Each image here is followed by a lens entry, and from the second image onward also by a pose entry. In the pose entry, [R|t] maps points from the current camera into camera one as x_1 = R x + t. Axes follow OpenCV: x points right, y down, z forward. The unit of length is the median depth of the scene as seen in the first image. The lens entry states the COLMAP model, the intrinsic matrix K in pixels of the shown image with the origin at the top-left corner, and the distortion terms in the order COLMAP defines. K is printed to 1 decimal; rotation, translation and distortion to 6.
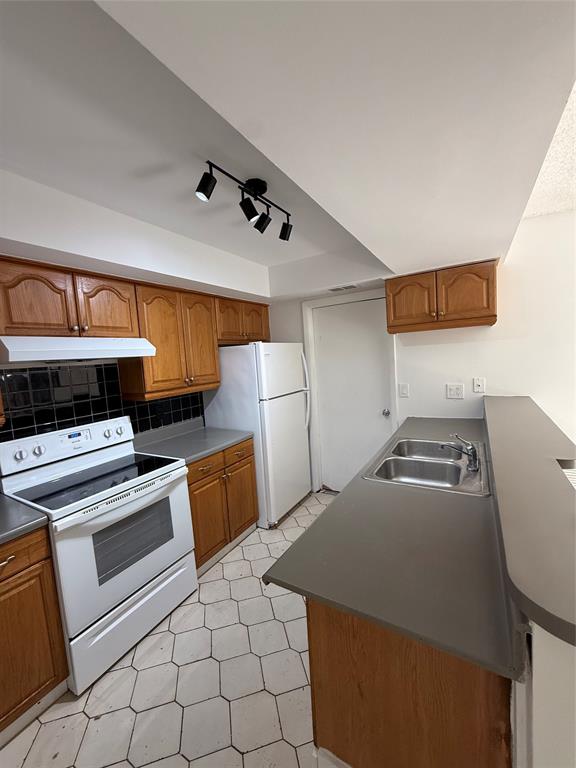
lens RADIAL K [[308.0, 0, 288.0], [0, 308.0, 384.0], [0, 0, 1]] dist [0.000393, 0.000163]
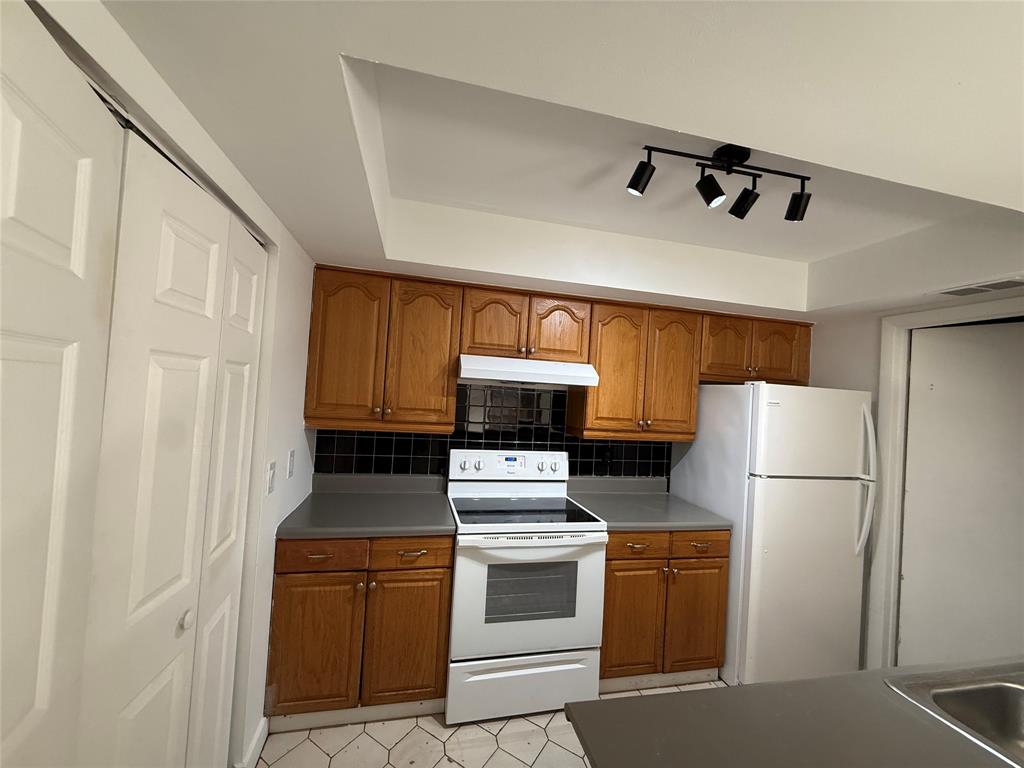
lens RADIAL K [[410.6, 0, 511.7], [0, 410.6, 387.1], [0, 0, 1]] dist [0.000393, 0.000163]
pose [[0.685813, 0.099477, -0.720947, 0.204300], [-0.171473, 0.984812, -0.027231, -0.019878], [0.707289, 0.142299, 0.692455, 0.075777]]
